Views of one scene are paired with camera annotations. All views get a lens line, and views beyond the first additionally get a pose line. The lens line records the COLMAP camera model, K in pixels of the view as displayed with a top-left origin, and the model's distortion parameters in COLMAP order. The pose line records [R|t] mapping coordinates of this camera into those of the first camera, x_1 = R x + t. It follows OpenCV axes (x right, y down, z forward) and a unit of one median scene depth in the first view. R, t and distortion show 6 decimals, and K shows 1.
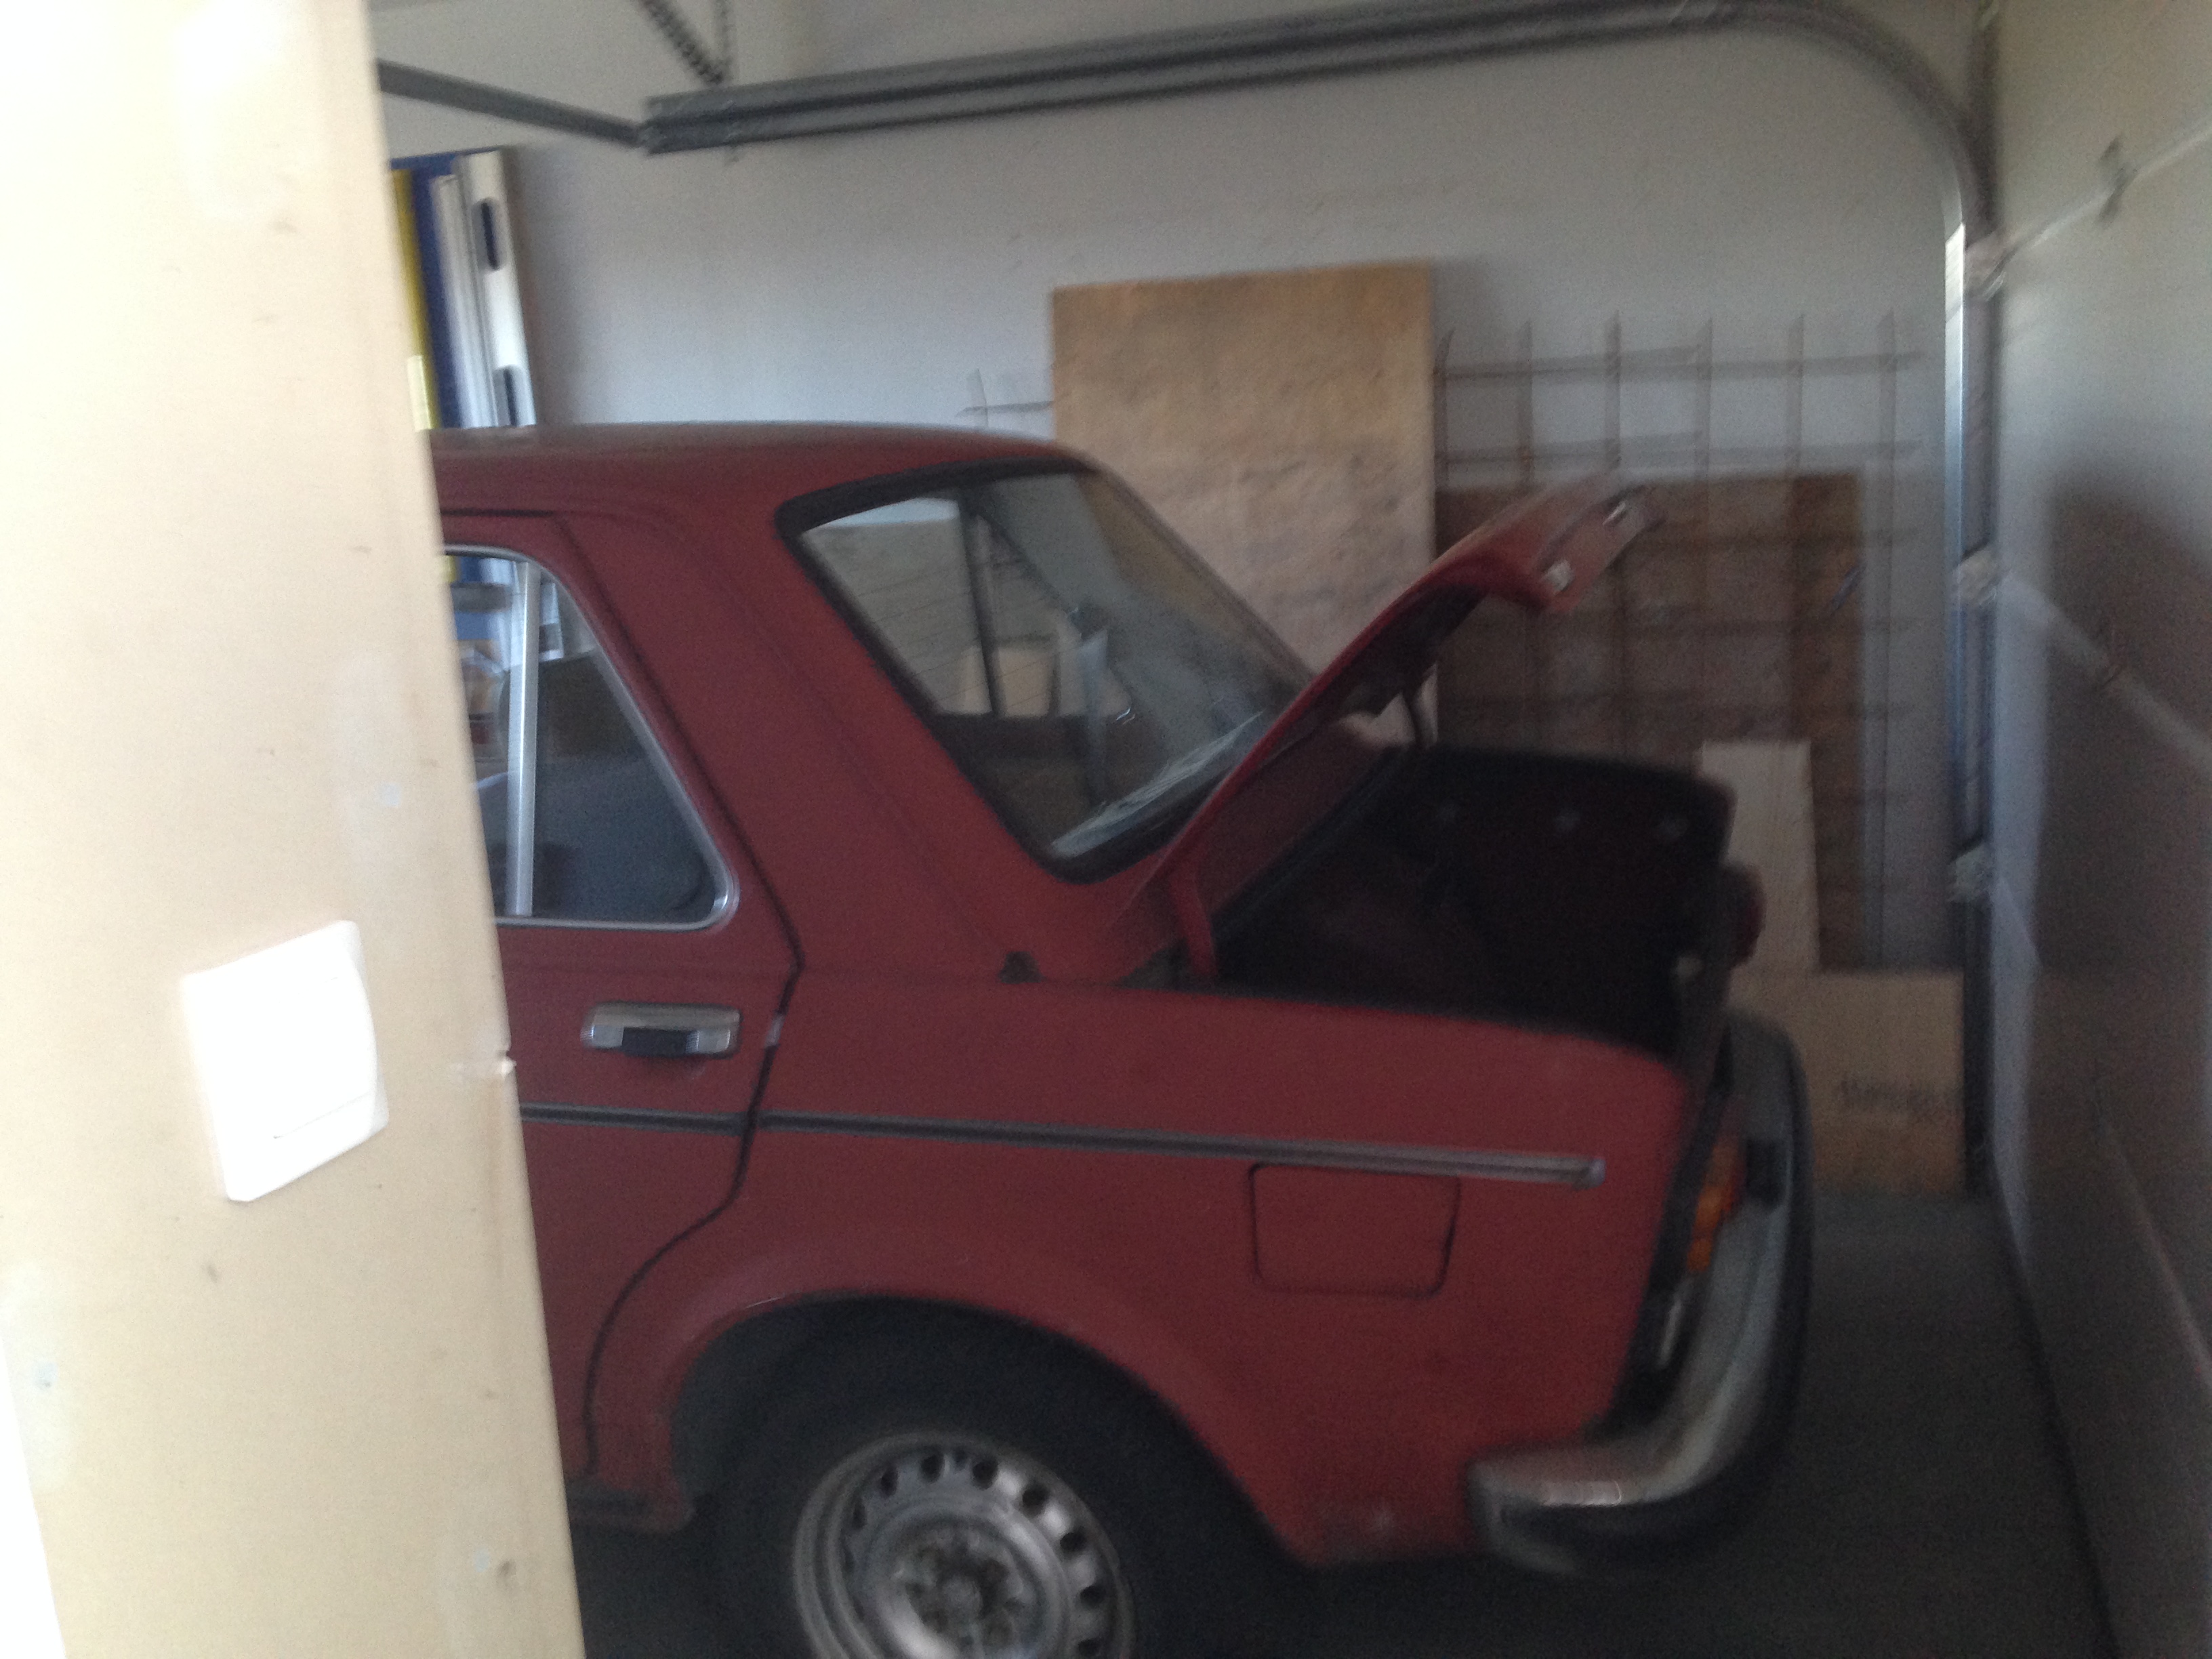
lens RADIAL K [[2074.7, 0, 1105.5], [0, 2074.7, 801.0], [0, 0, 1]] dist [0.096553, -0.001858]
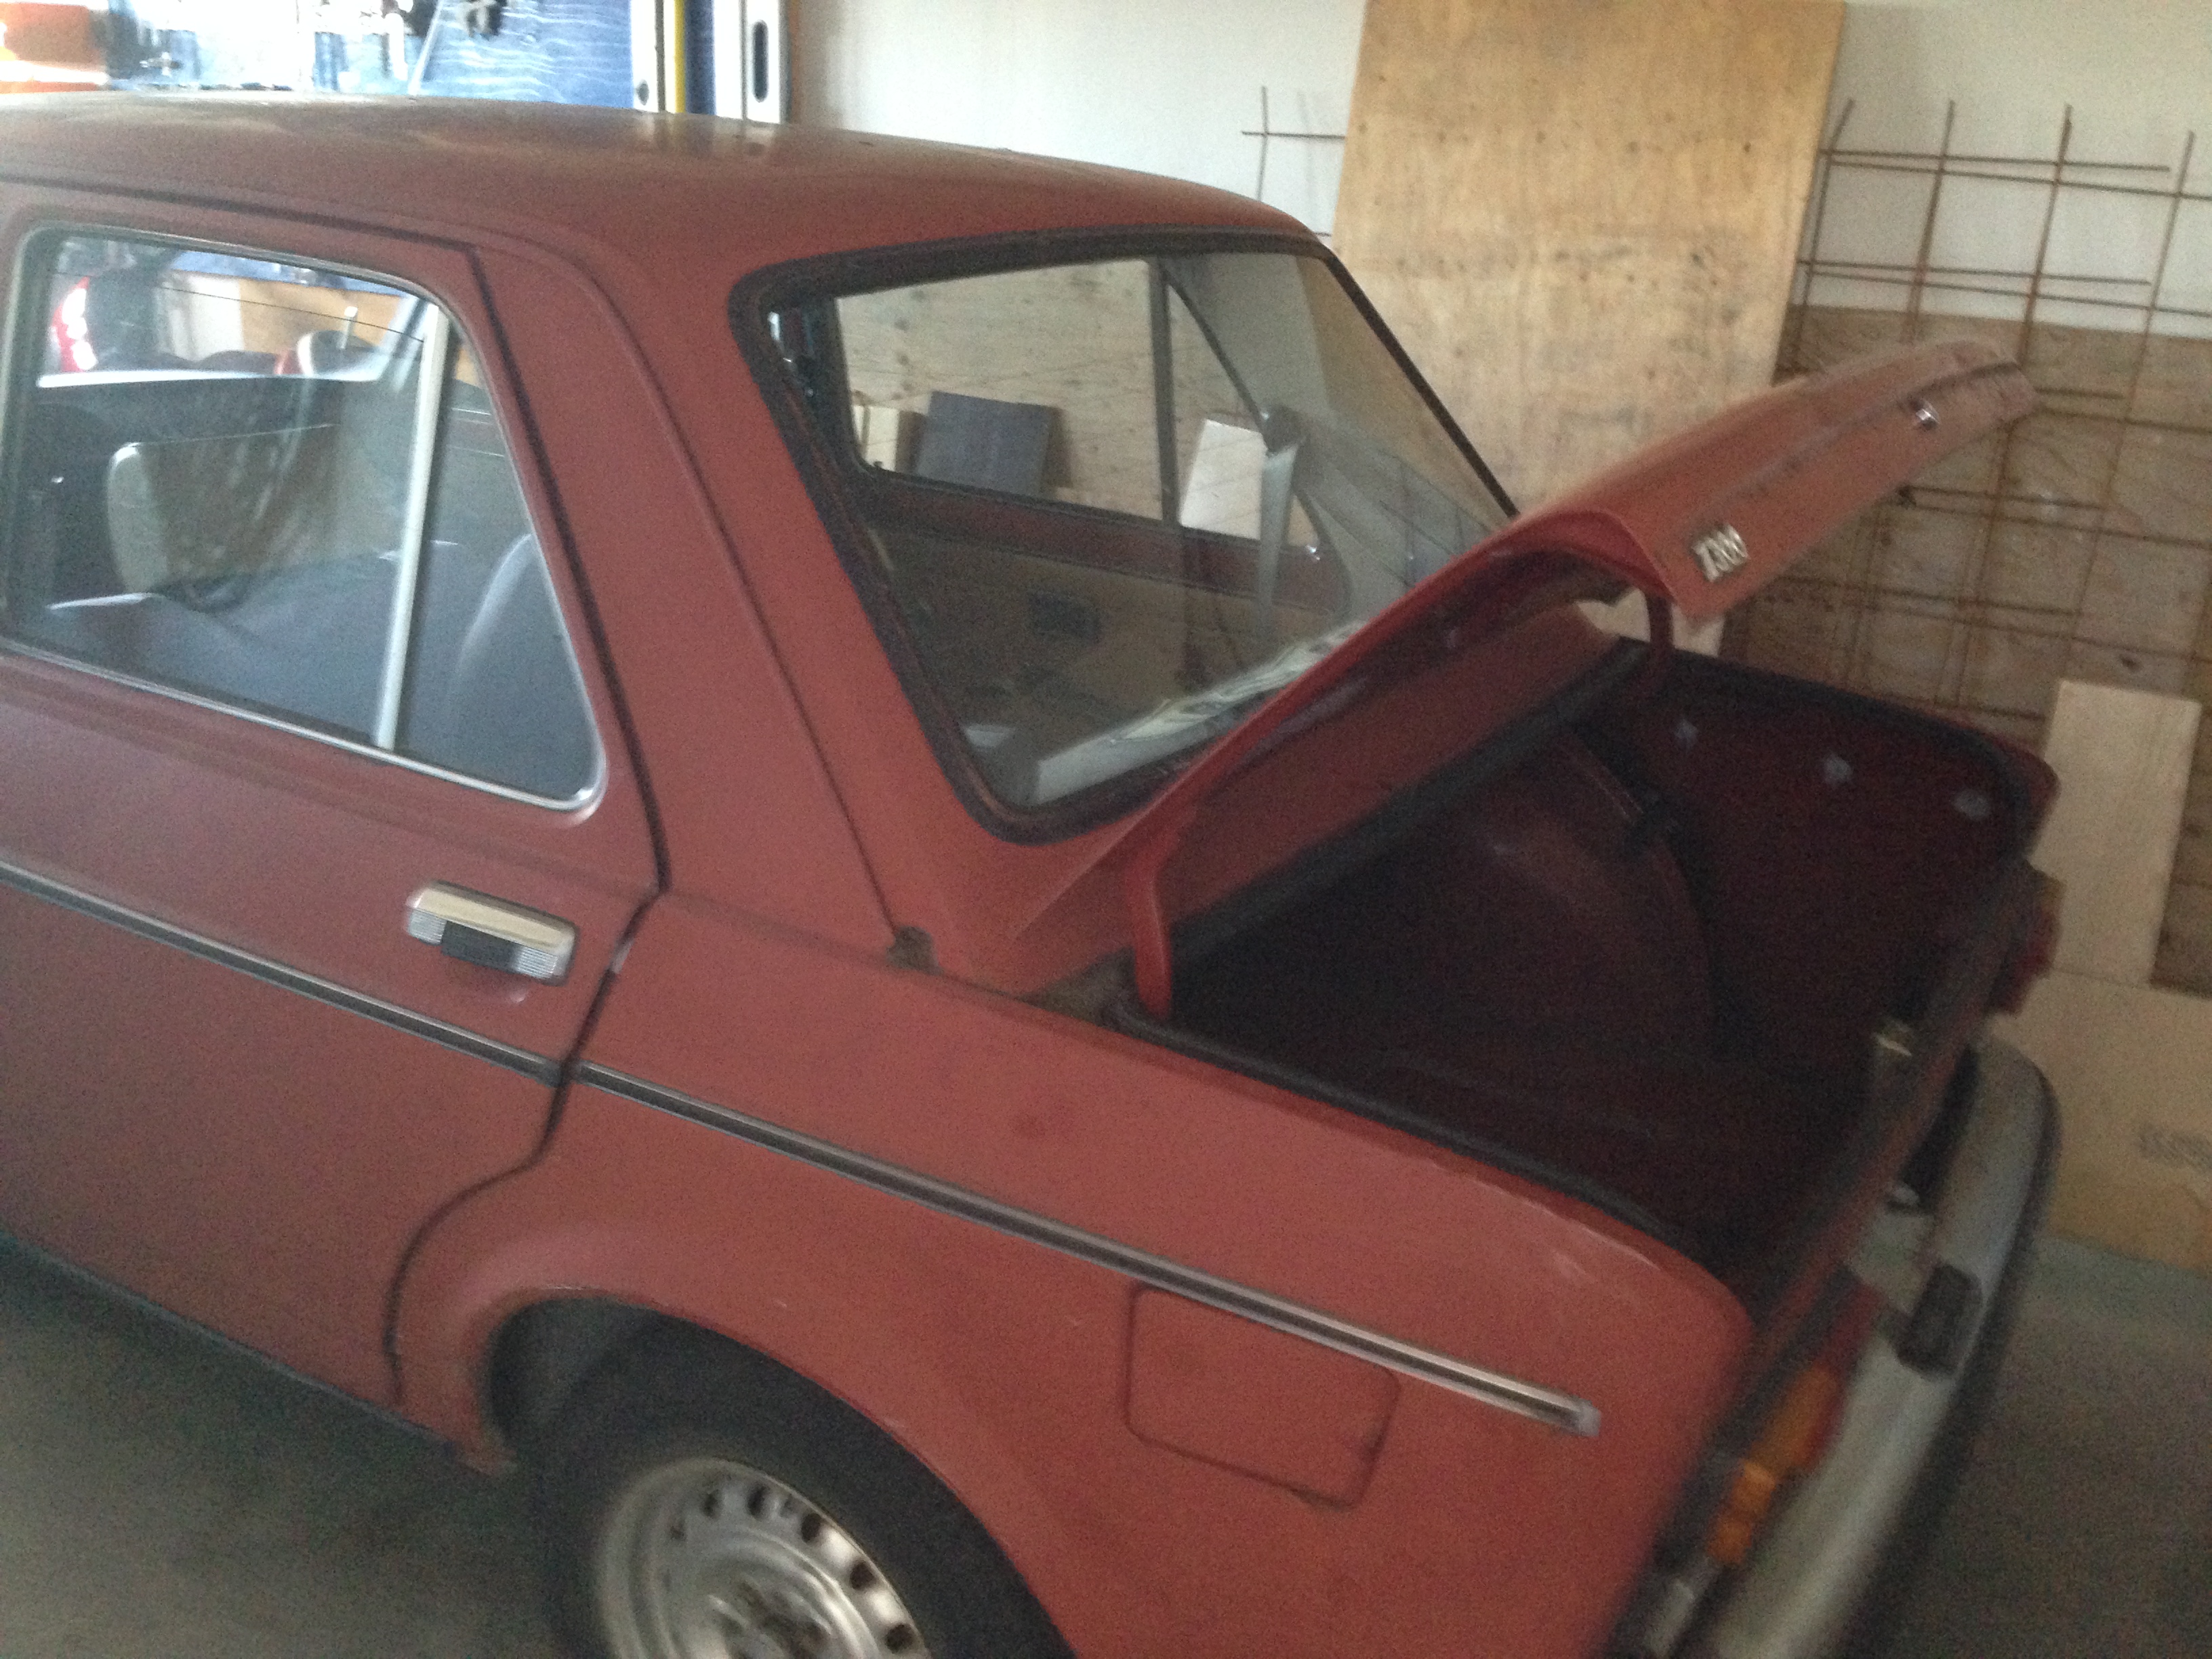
lens RADIAL K [[2052.3, 0, 1097.1], [0, 2052.3, 829.3], [0, 0, 1]] dist [0.135425, -0.220678]
pose [[0.969048, 0.173939, -0.175191, 0.081885], [-0.144224, 0.974817, 0.170092, -0.055247], [0.200364, -0.139561, 0.969730, 0.158486]]
